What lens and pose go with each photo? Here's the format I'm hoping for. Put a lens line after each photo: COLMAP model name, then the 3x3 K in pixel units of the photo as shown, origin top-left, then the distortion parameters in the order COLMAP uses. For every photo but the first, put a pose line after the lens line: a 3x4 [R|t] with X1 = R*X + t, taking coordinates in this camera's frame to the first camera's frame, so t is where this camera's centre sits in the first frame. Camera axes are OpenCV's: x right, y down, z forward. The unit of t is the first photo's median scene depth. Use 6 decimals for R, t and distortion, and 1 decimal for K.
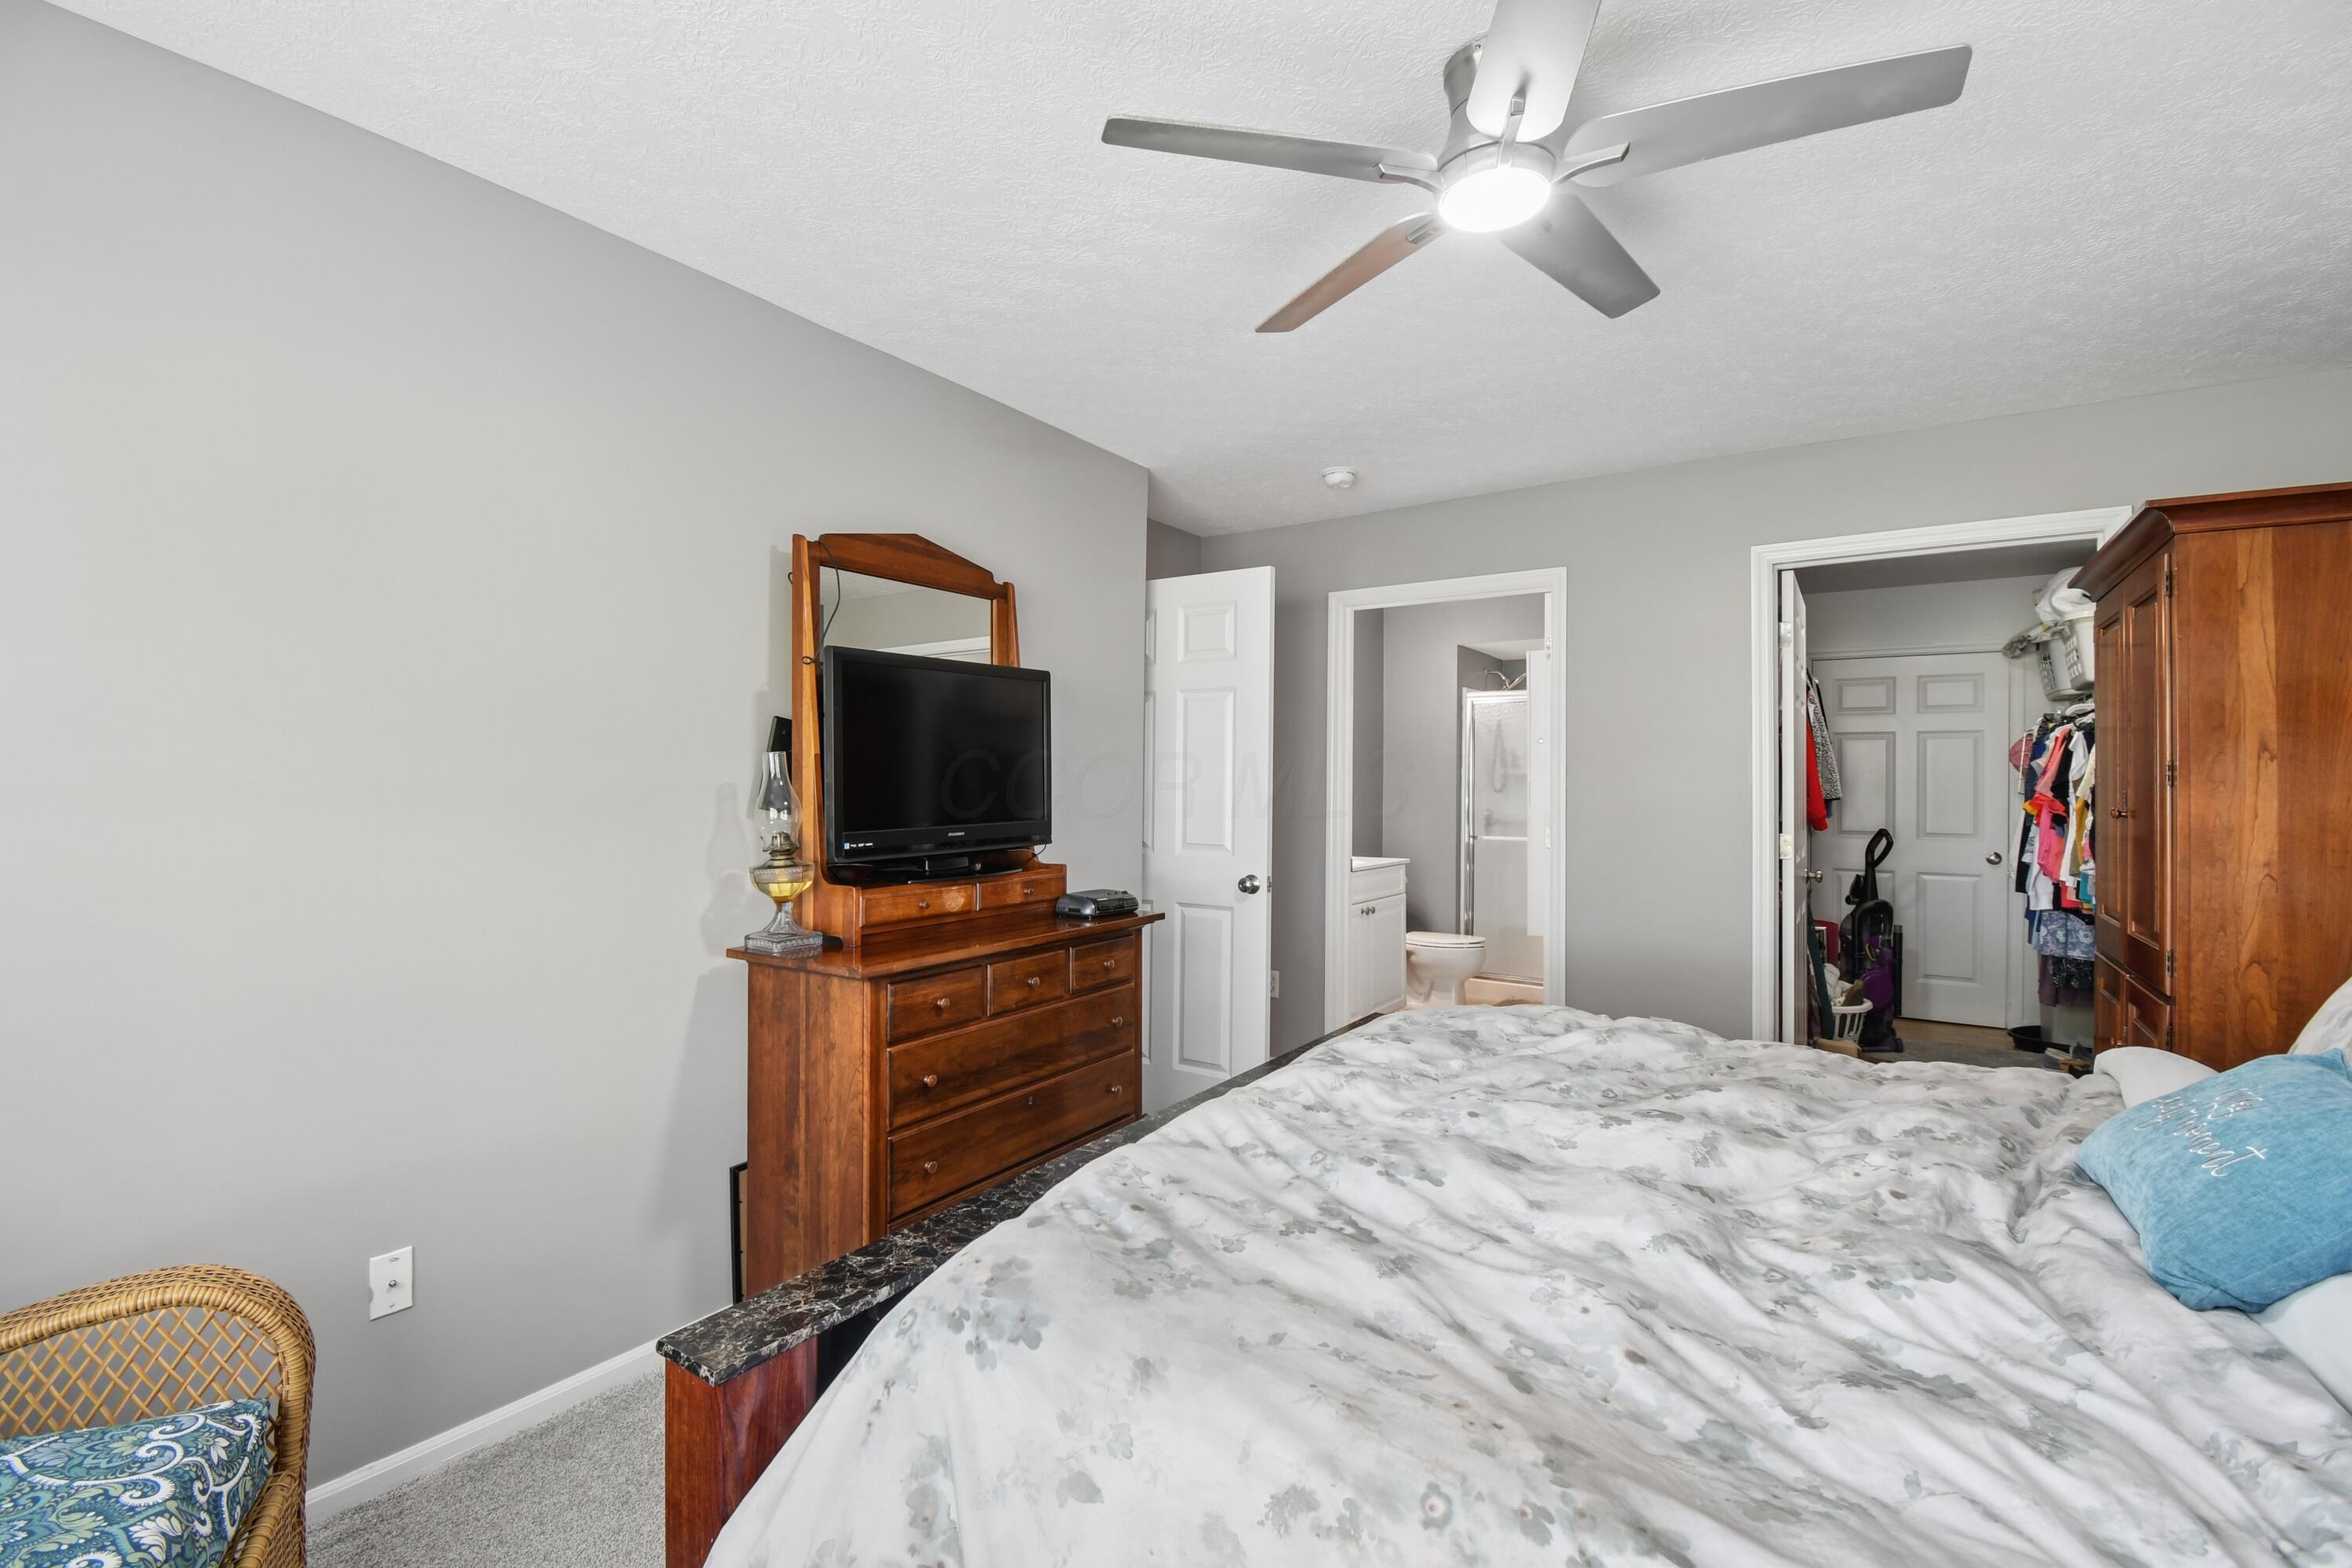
lens RADIAL K [[1055.3, 0, 1176.2], [0, 1055.3, 776.4], [0, 0, 1]] dist [-0.001120, -0.014023]
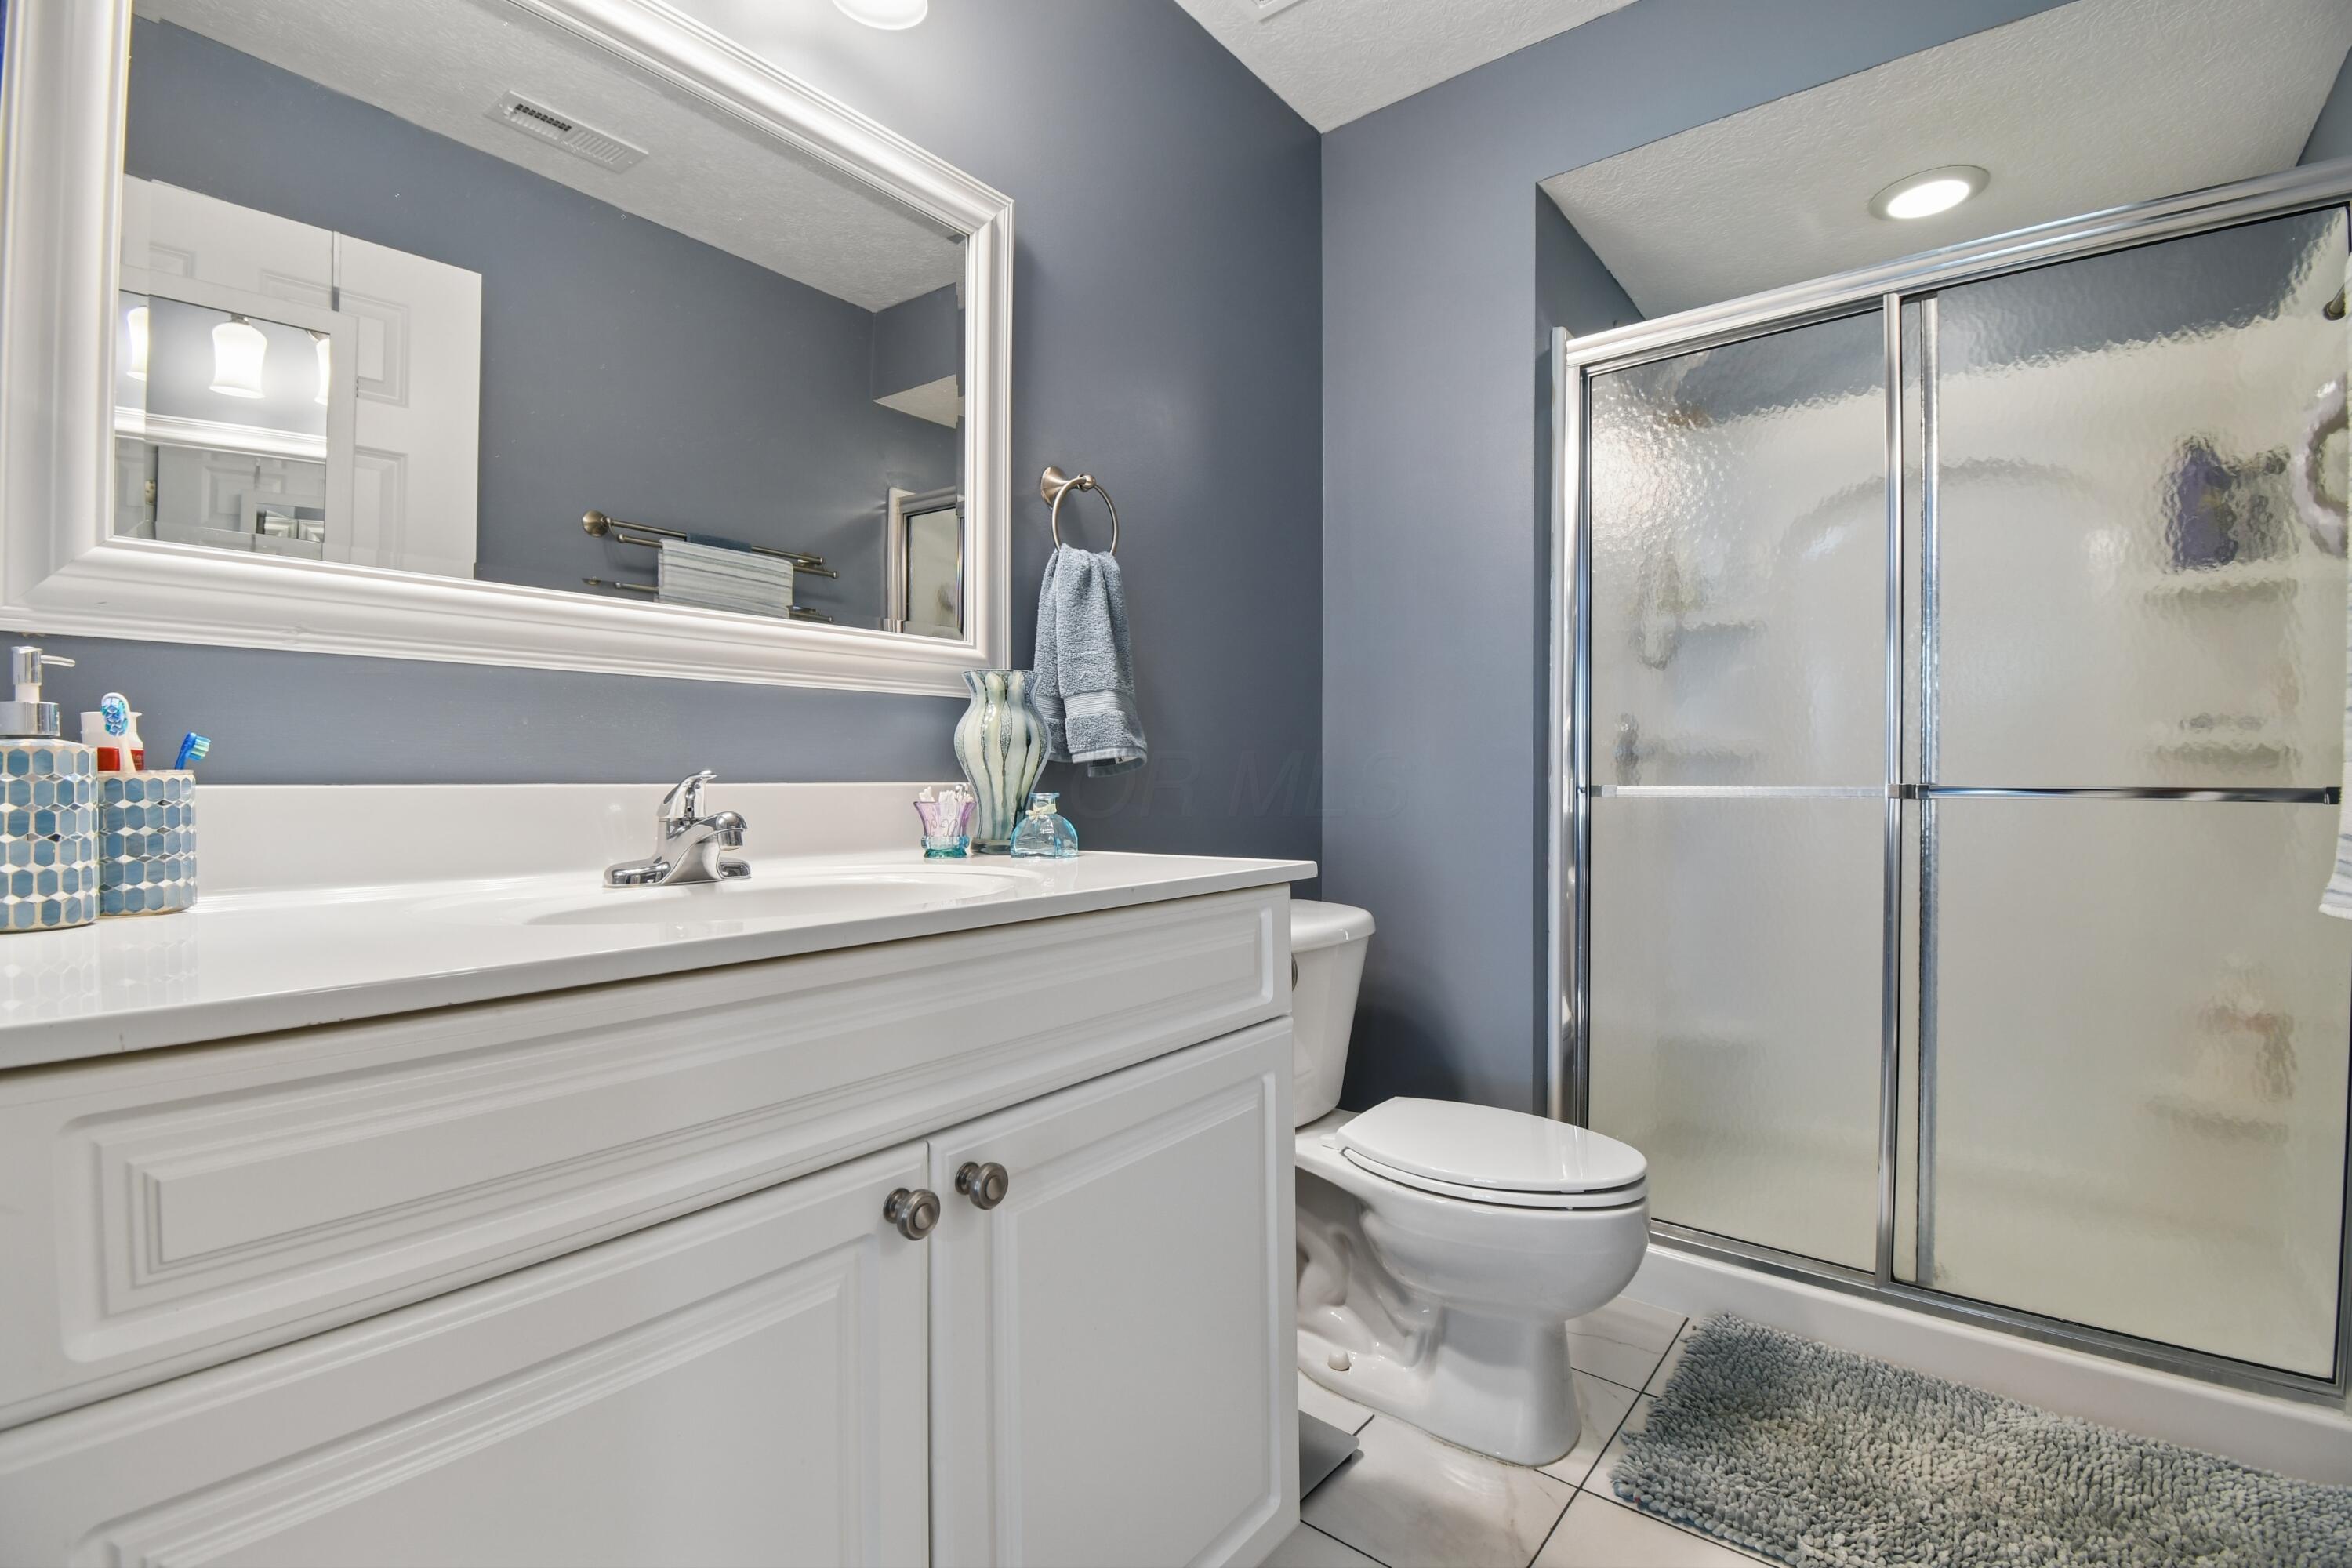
lens RADIAL K [[1055.3, 0, 1167.9], [0, 1055.3, 788.4], [0, 0, 1]] dist [-0.001120, -0.014023]
pose [[0.995800, -0.006976, -0.091284, 0.185282], [0.007025, 0.999975, 0.000218, 0.058507], [0.091281, -0.000858, 0.995825, 0.677148]]
